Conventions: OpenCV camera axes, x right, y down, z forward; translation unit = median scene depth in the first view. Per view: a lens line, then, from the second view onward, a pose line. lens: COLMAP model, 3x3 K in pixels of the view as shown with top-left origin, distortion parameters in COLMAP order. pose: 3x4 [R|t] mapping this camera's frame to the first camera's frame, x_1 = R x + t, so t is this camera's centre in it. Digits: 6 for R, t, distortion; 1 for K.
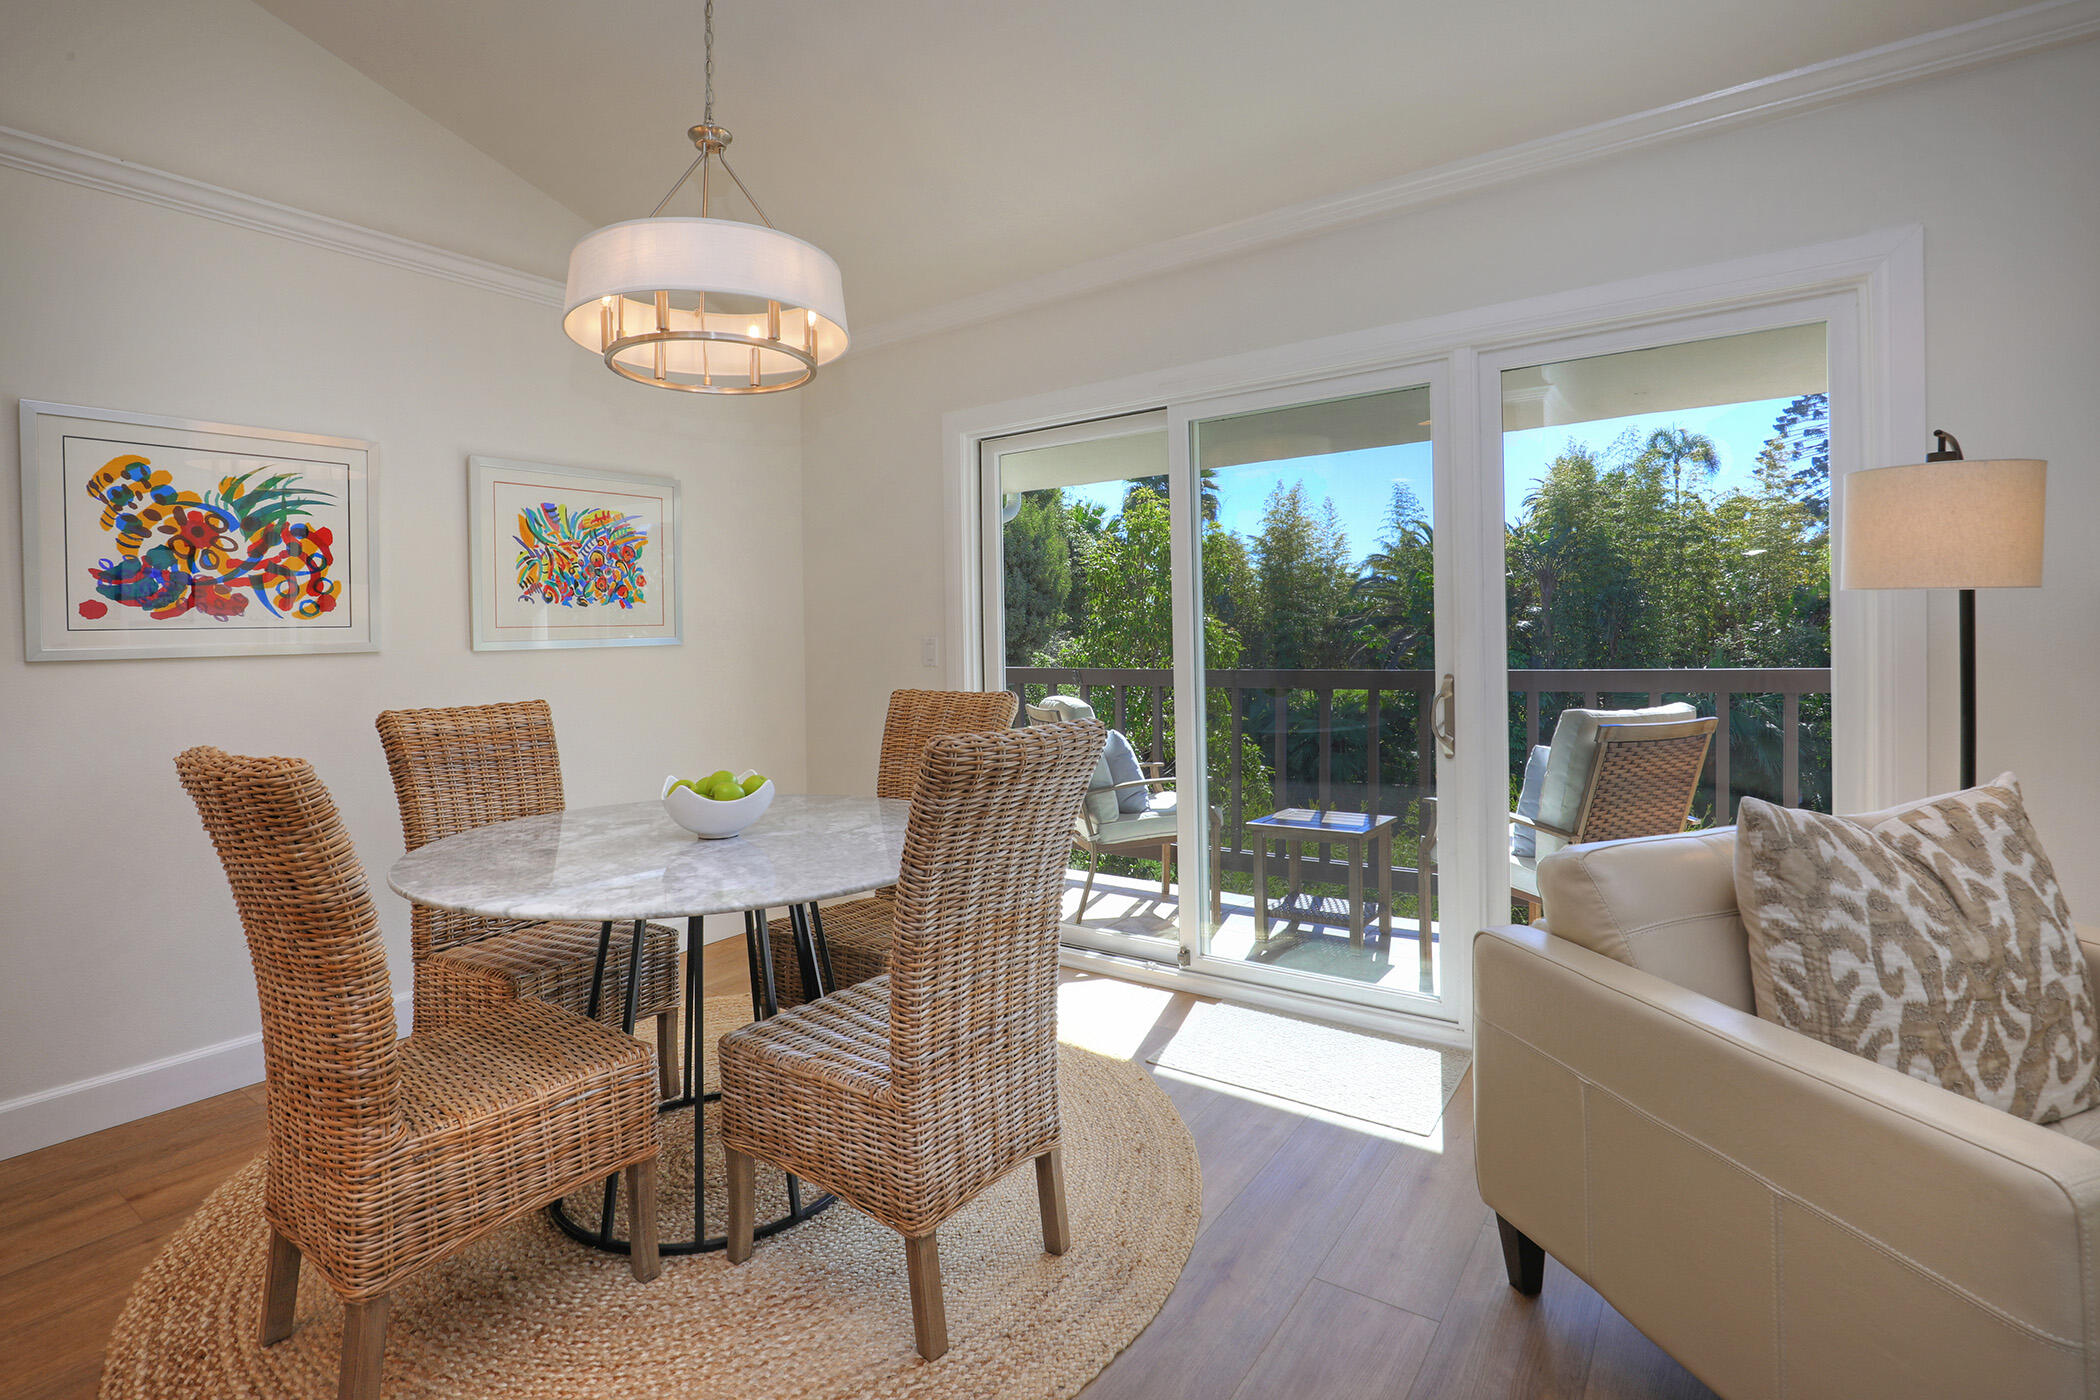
lens RADIAL K [[956.8, 0, 1040.5], [0, 956.8, 665.1], [0, 0, 1]] dist [-0.014453, 0.000635]
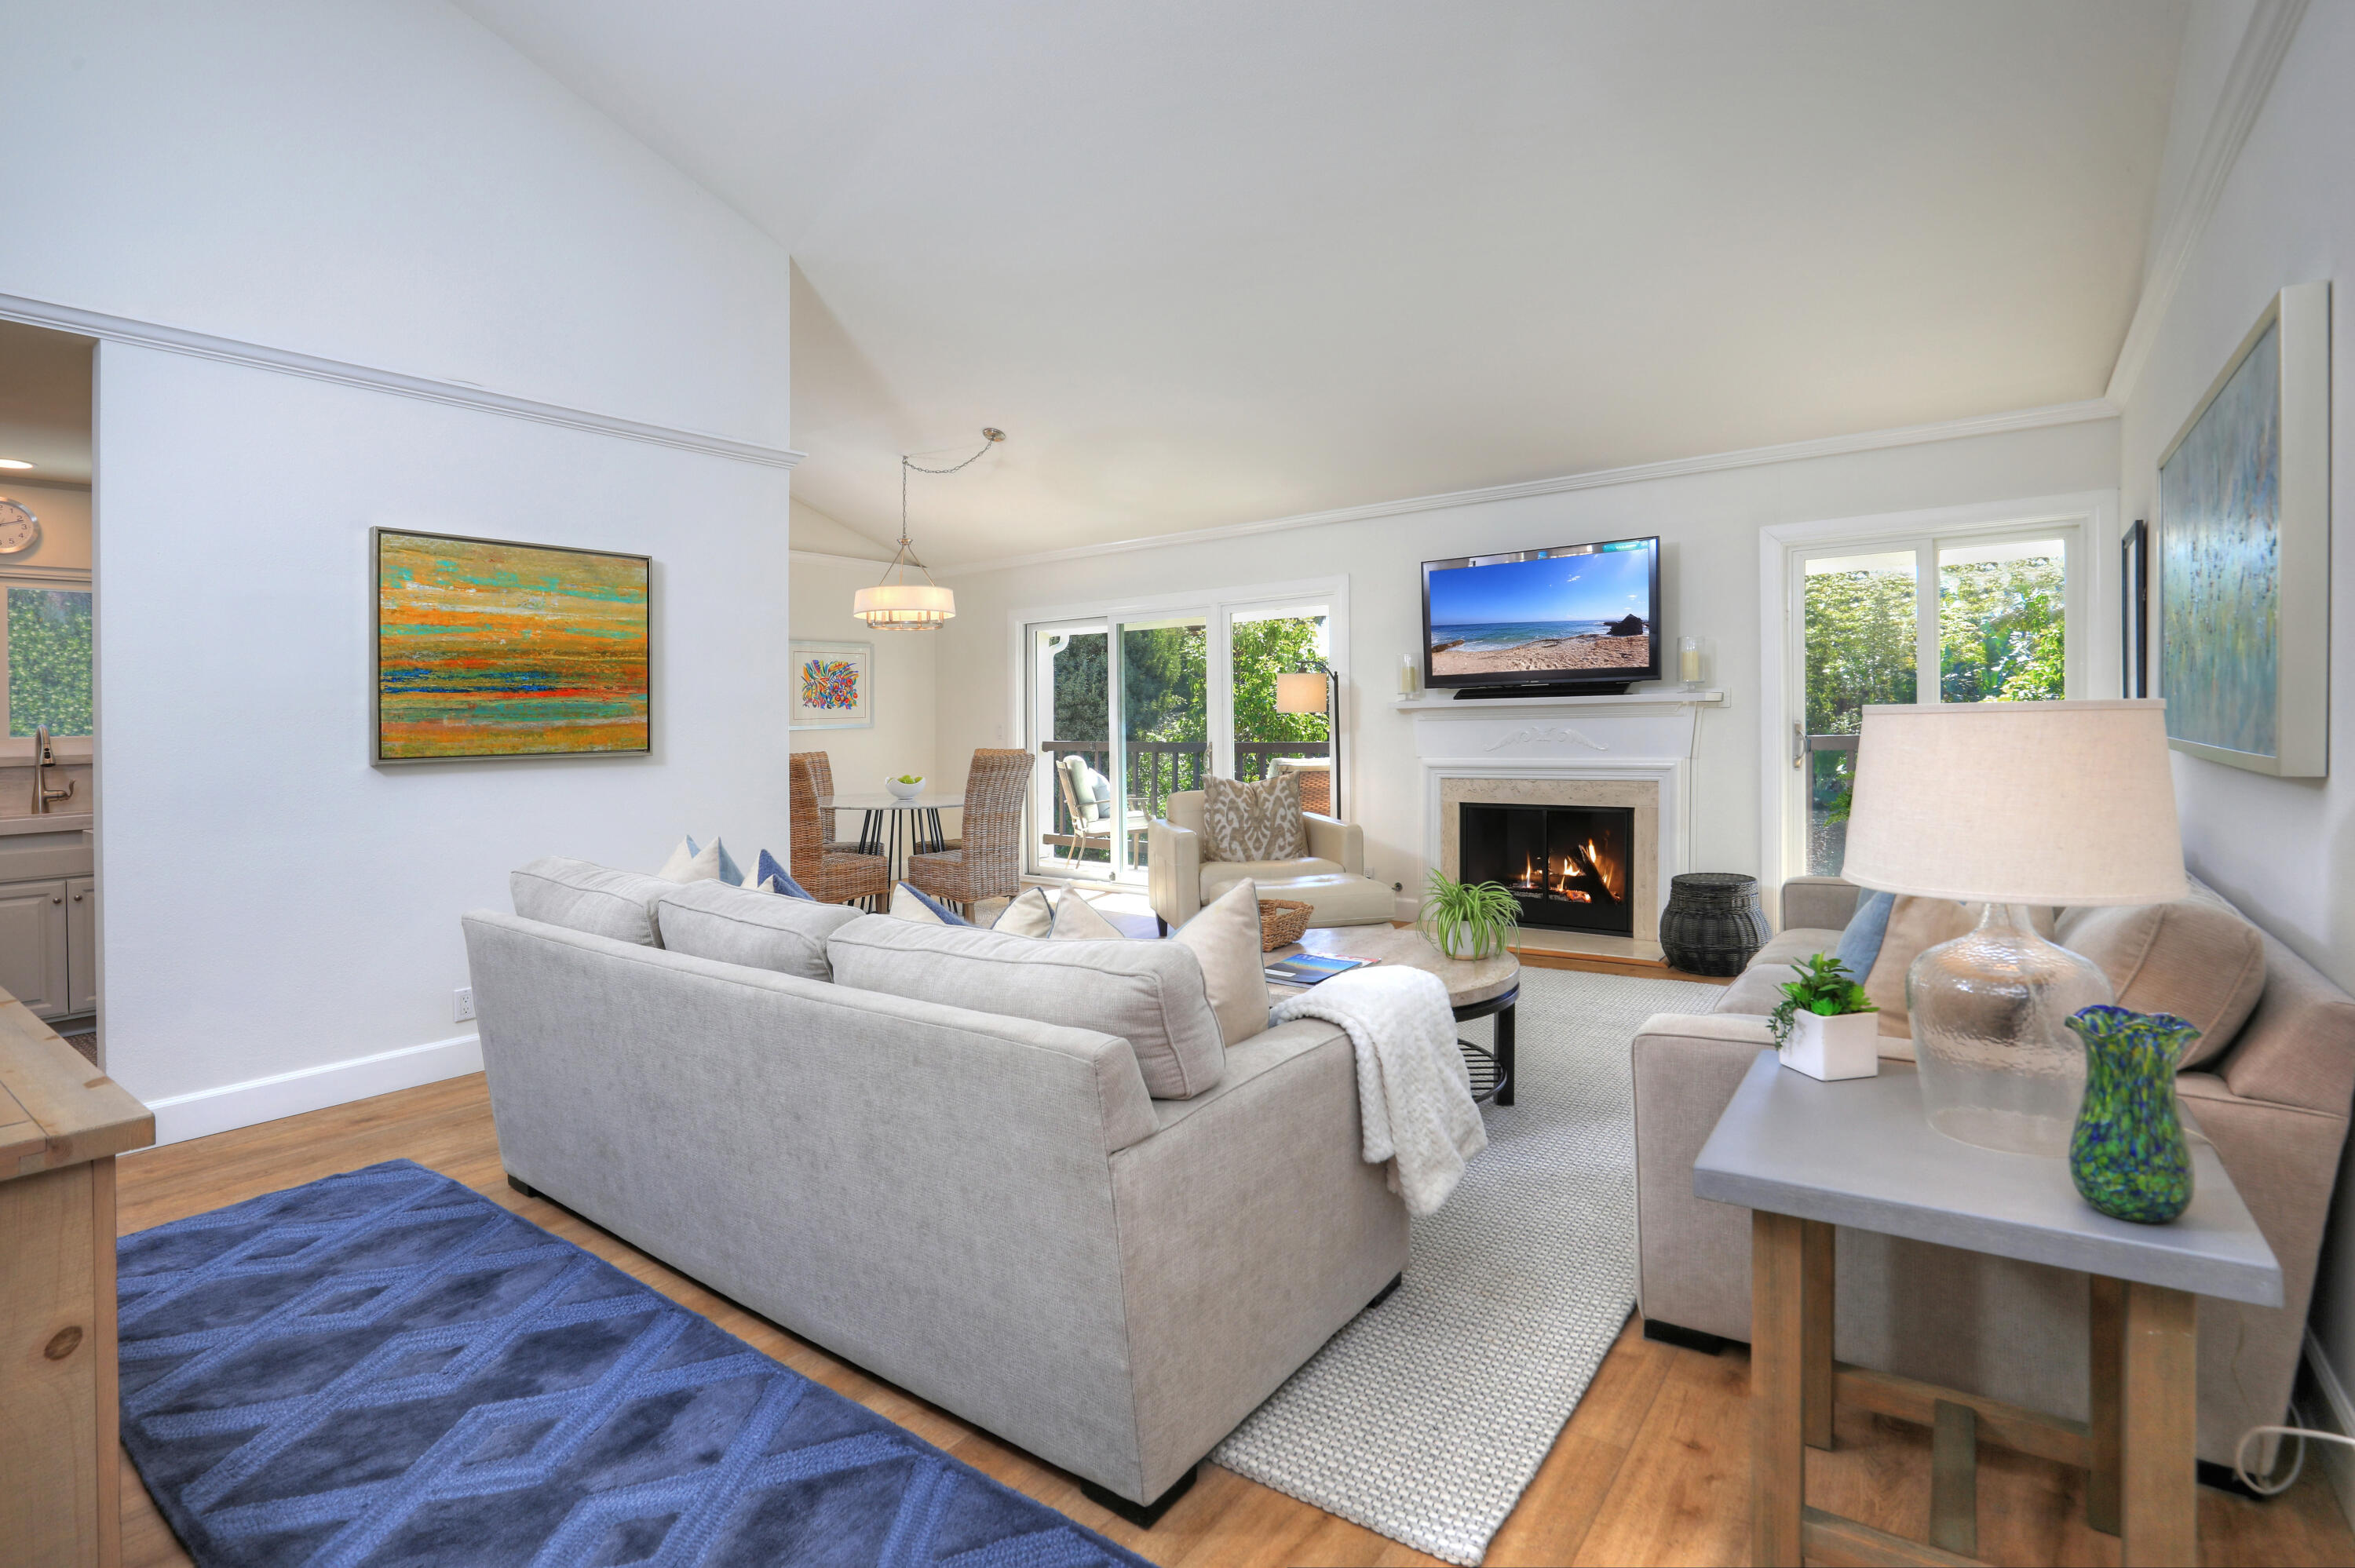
lens RADIAL K [[1072.8, 0, 1166.8], [0, 1072.8, 744.9], [0, 0, 1]] dist [-0.014453, 0.000635]
pose [[0.999679, 0.004960, -0.024843, 0.702144], [-0.005021, 0.999985, -0.002406, 0.045251], [0.024830, 0.002530, 0.999688, -2.909871]]
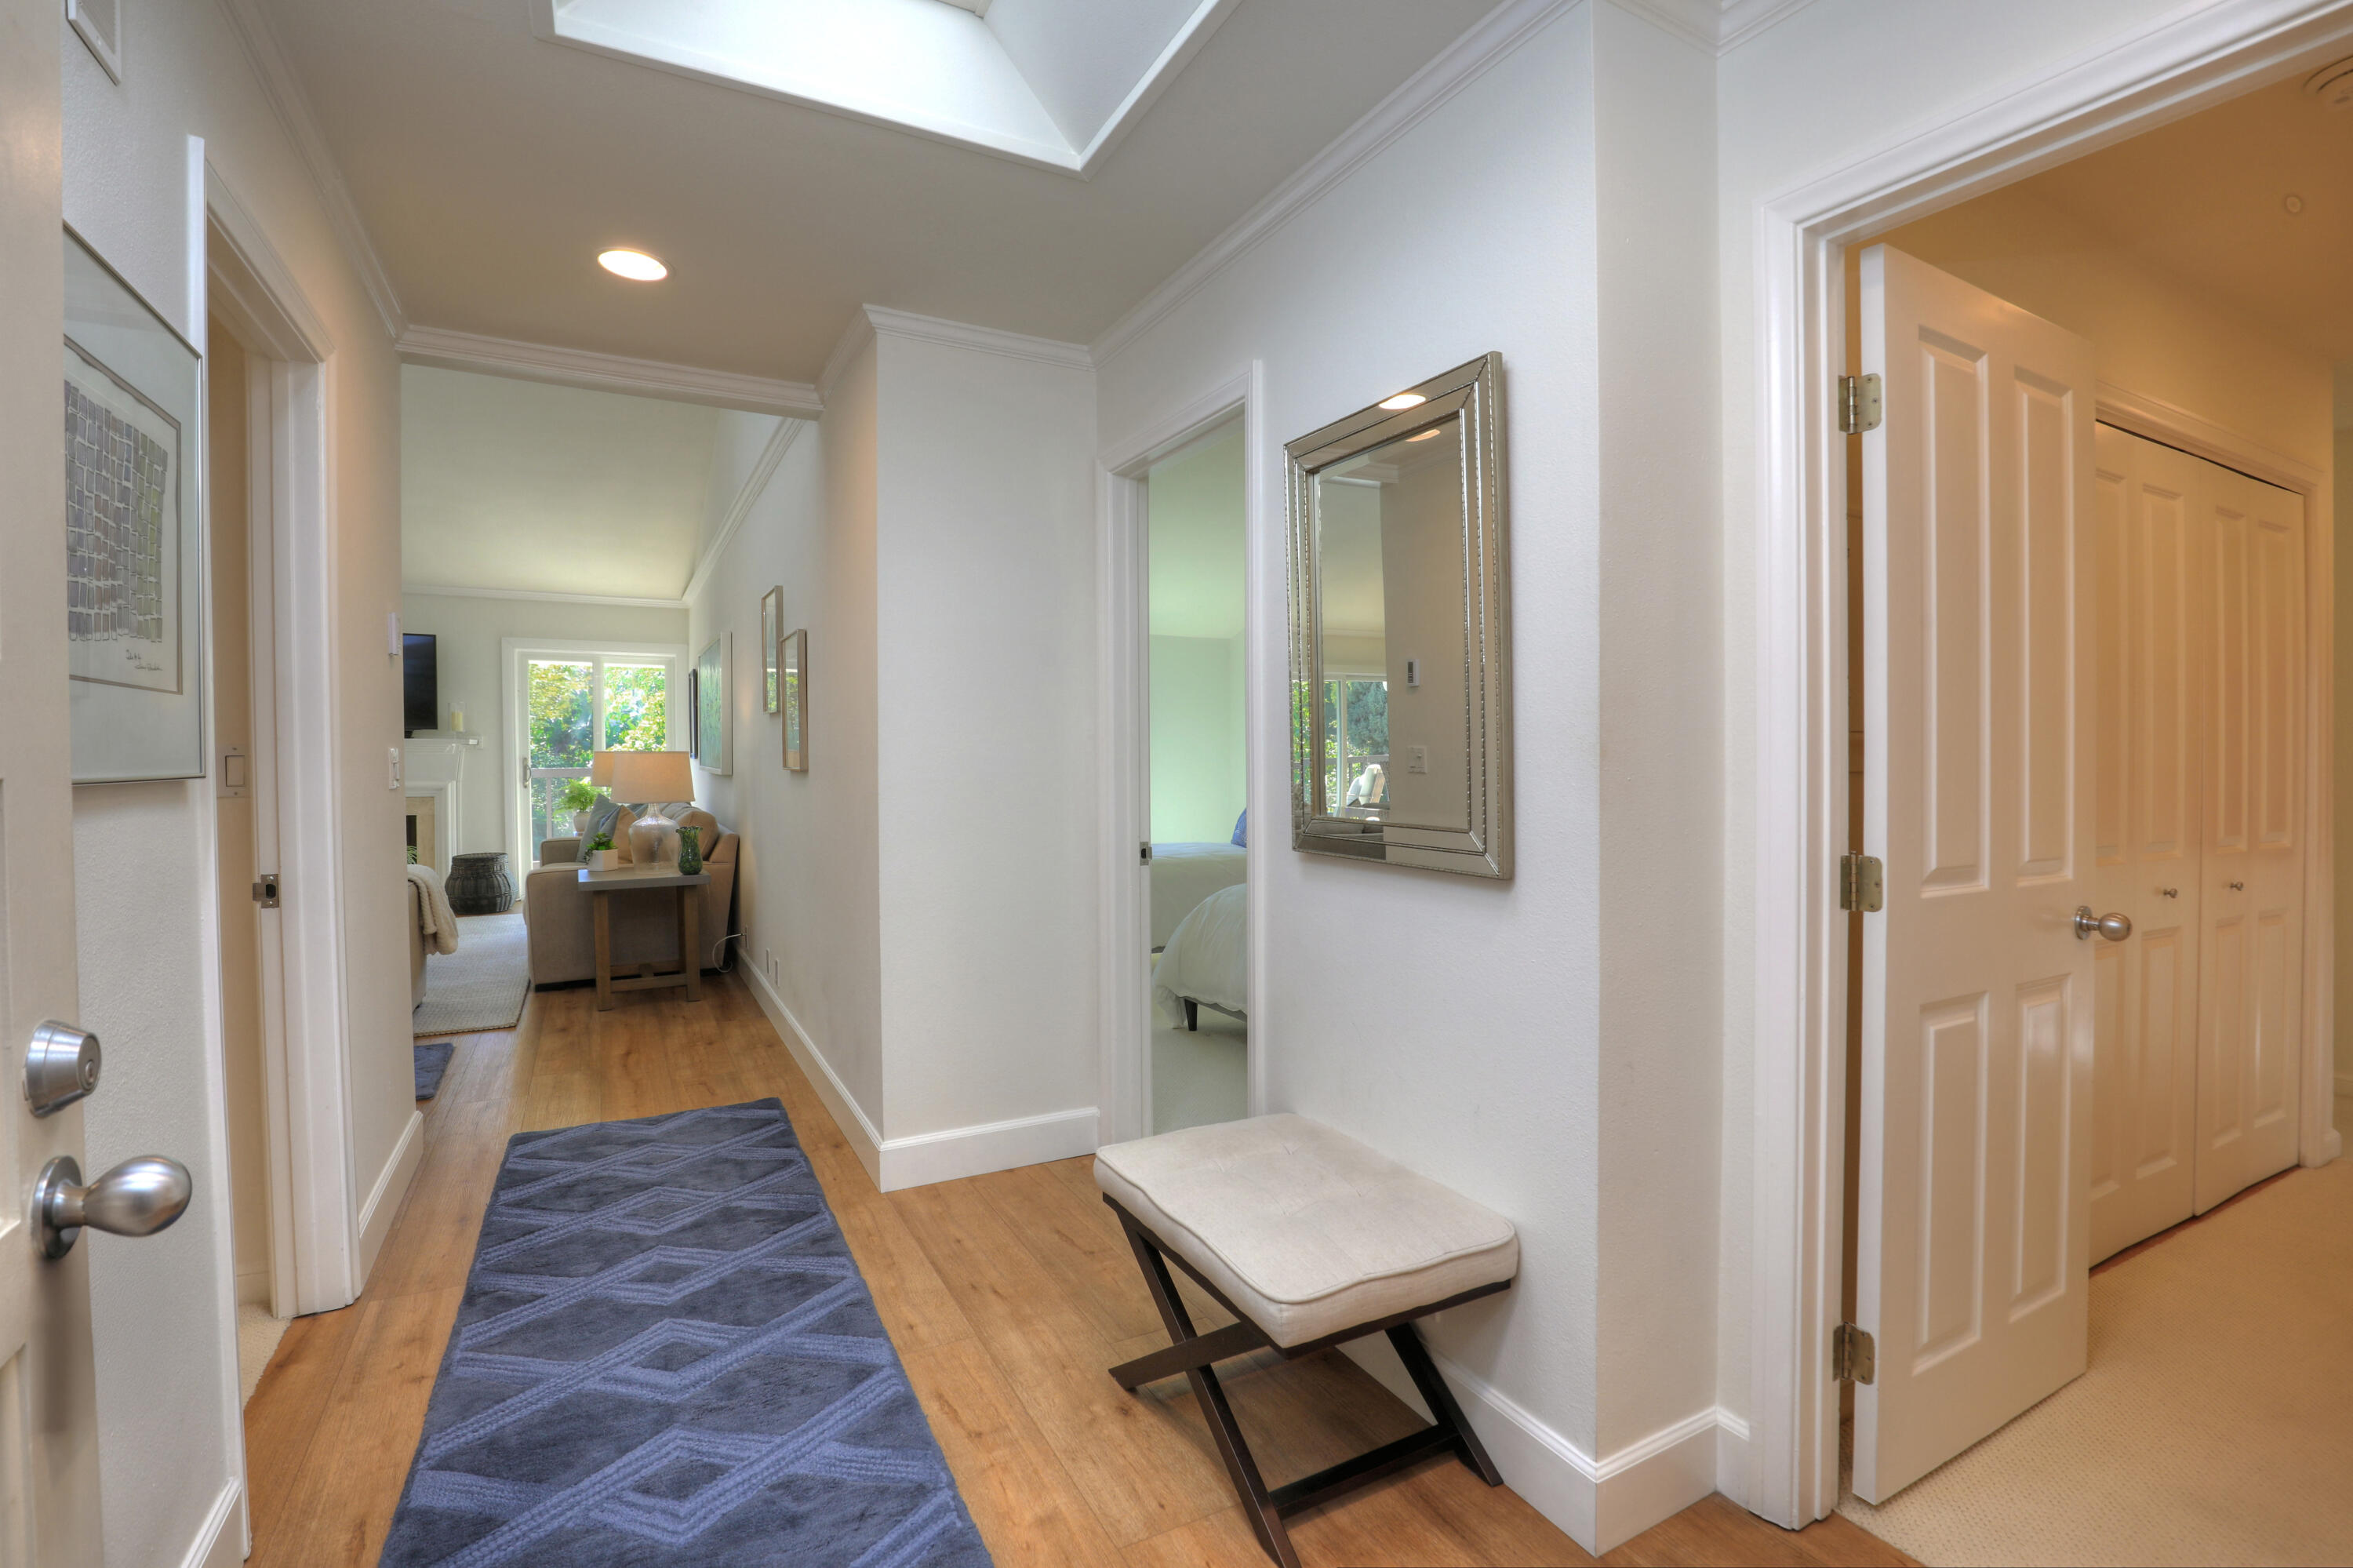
lens RADIAL K [[1072.1, 0, 1165.8], [0, 1072.1, 744.9], [0, 0, 1]] dist [-0.014453, 0.000635]
pose [[0.435273, 0.016337, 0.900150, -1.113258], [0.025353, 0.999216, -0.030394, 0.145269], [-0.899942, 0.036051, 0.434517, -5.115439]]
